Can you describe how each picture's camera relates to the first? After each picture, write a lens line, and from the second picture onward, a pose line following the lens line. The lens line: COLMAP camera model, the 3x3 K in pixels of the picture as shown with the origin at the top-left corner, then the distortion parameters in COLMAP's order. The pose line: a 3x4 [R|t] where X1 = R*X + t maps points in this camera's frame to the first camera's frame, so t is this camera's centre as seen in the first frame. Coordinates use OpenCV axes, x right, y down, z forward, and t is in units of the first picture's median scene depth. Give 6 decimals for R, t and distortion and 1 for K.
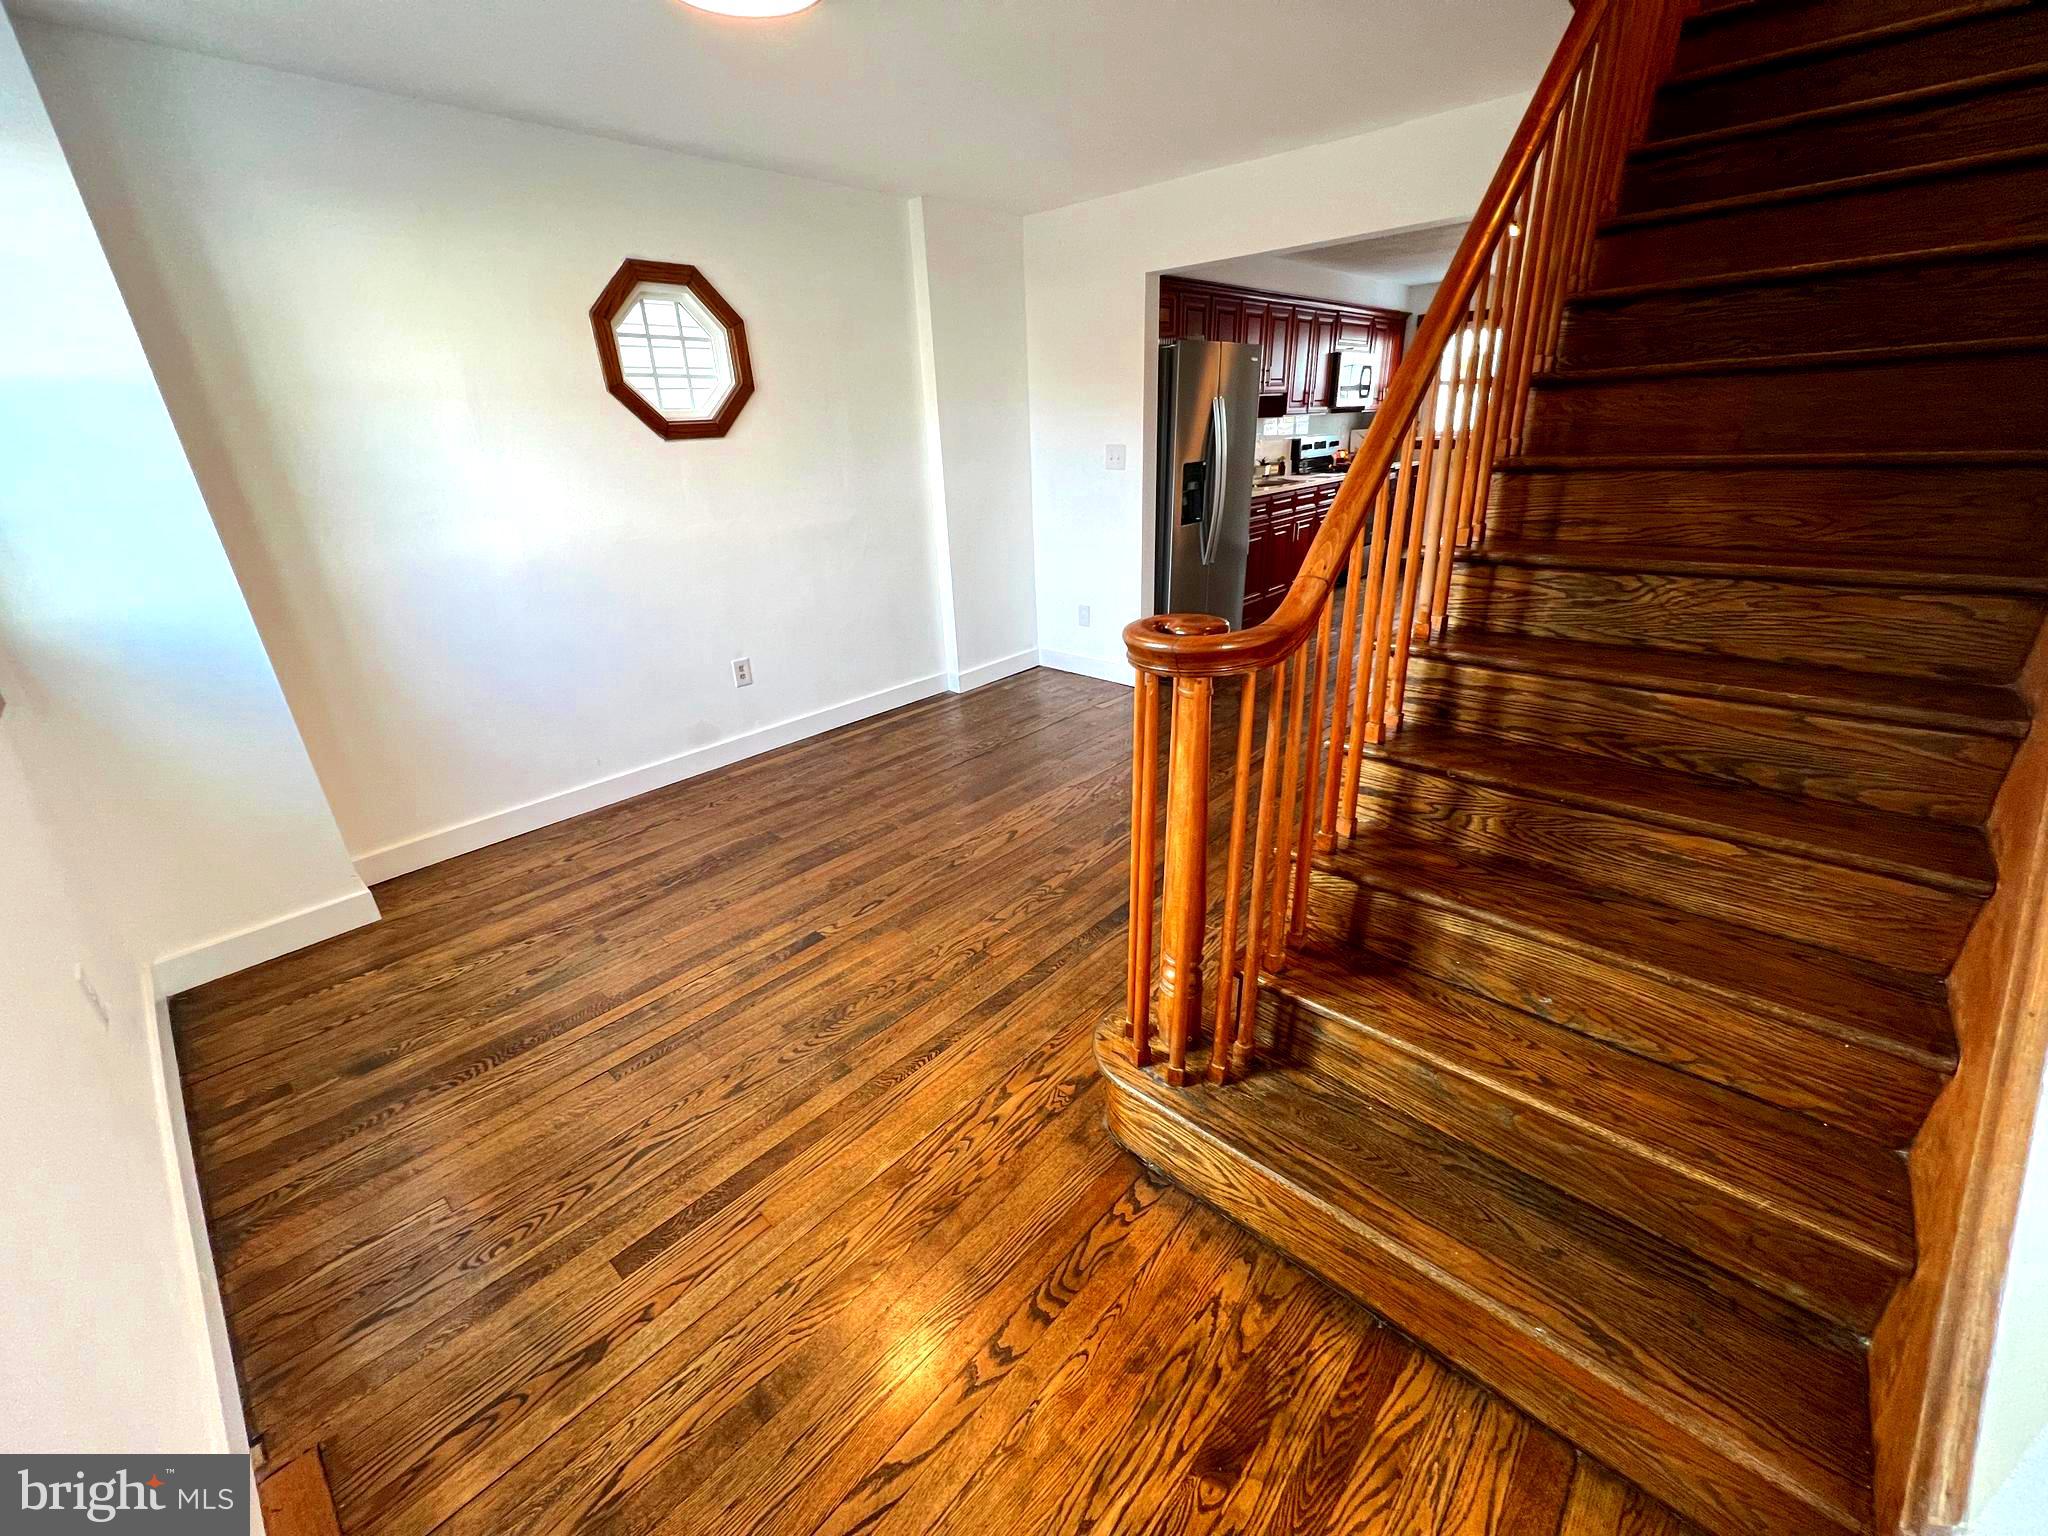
lens RADIAL K [[817.3, 0, 1018.6], [0, 817.3, 770.2], [0, 0, 1]] dist [0.000452, -0.000185]
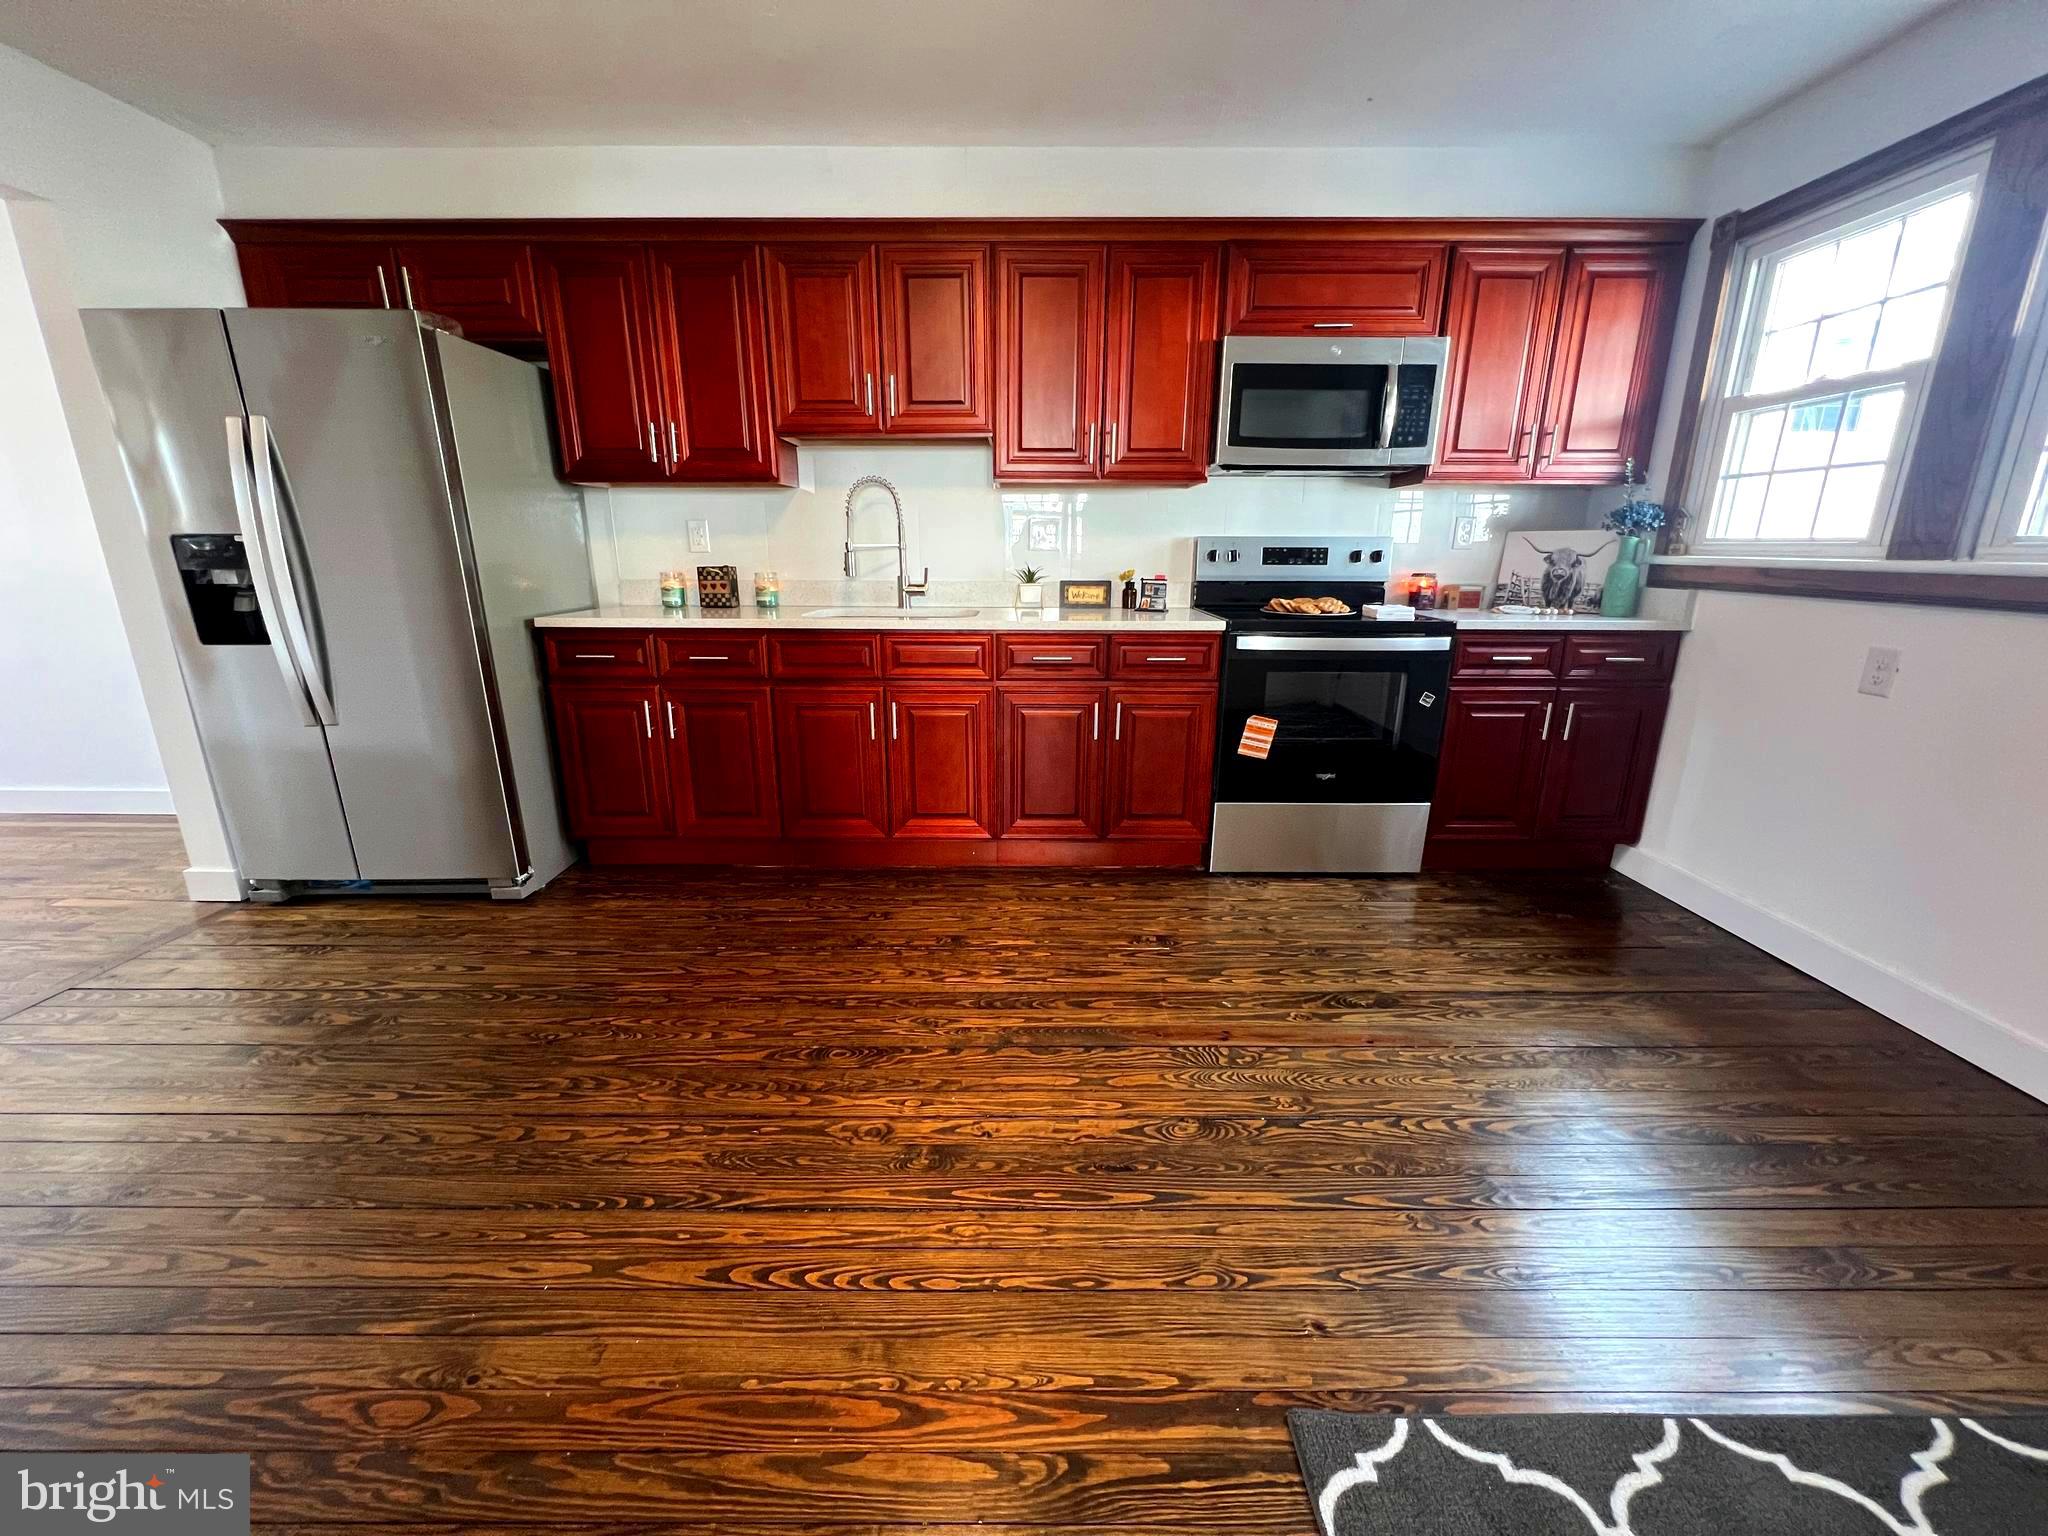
lens RADIAL K [[817.3, 0, 1018.6], [0, 817.3, 770.2], [0, 0, 1]] dist [0.000452, -0.000185]
pose [[0.675577, 0.238472, -0.697658, 1.388476], [-0.313896, 0.949236, 0.020504, -0.583359], [0.667131, 0.205140, 0.716138, 1.419454]]
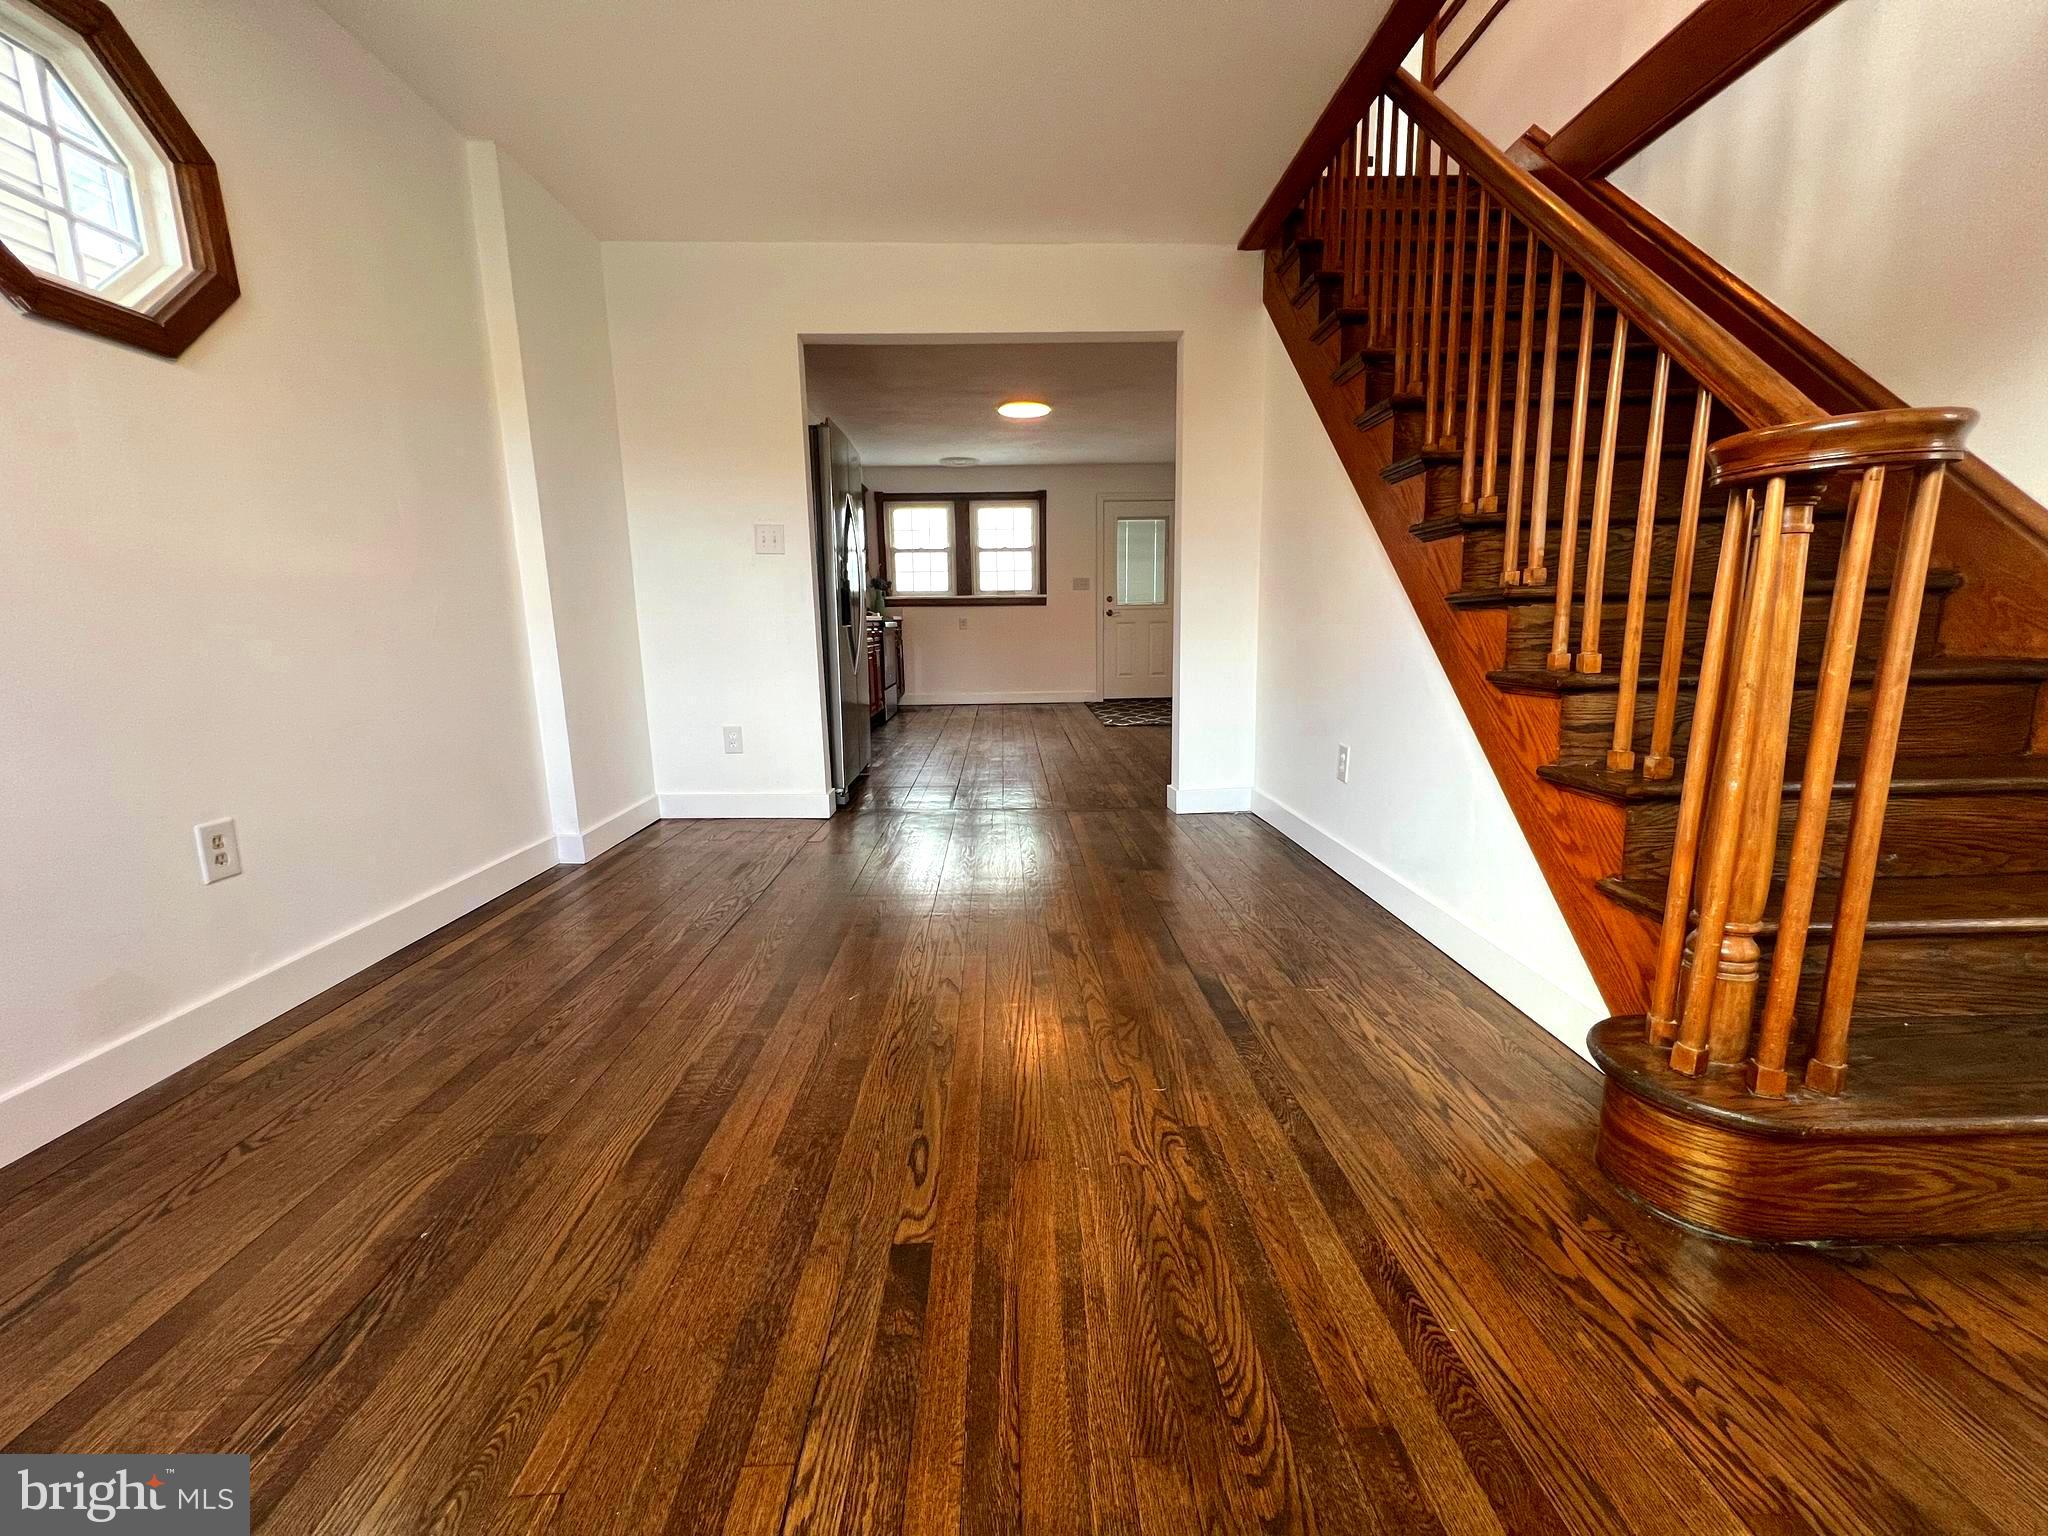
lens RADIAL K [[817.3, 0, 1018.6], [0, 817.3, 770.2], [0, 0, 1]] dist [0.000452, -0.000185]
pose [[0.719344, -0.091295, 0.688629, -0.399372], [0.254416, 0.957071, -0.138881, 0.018796], [-0.646388, 0.275101, 0.711690, 0.451116]]
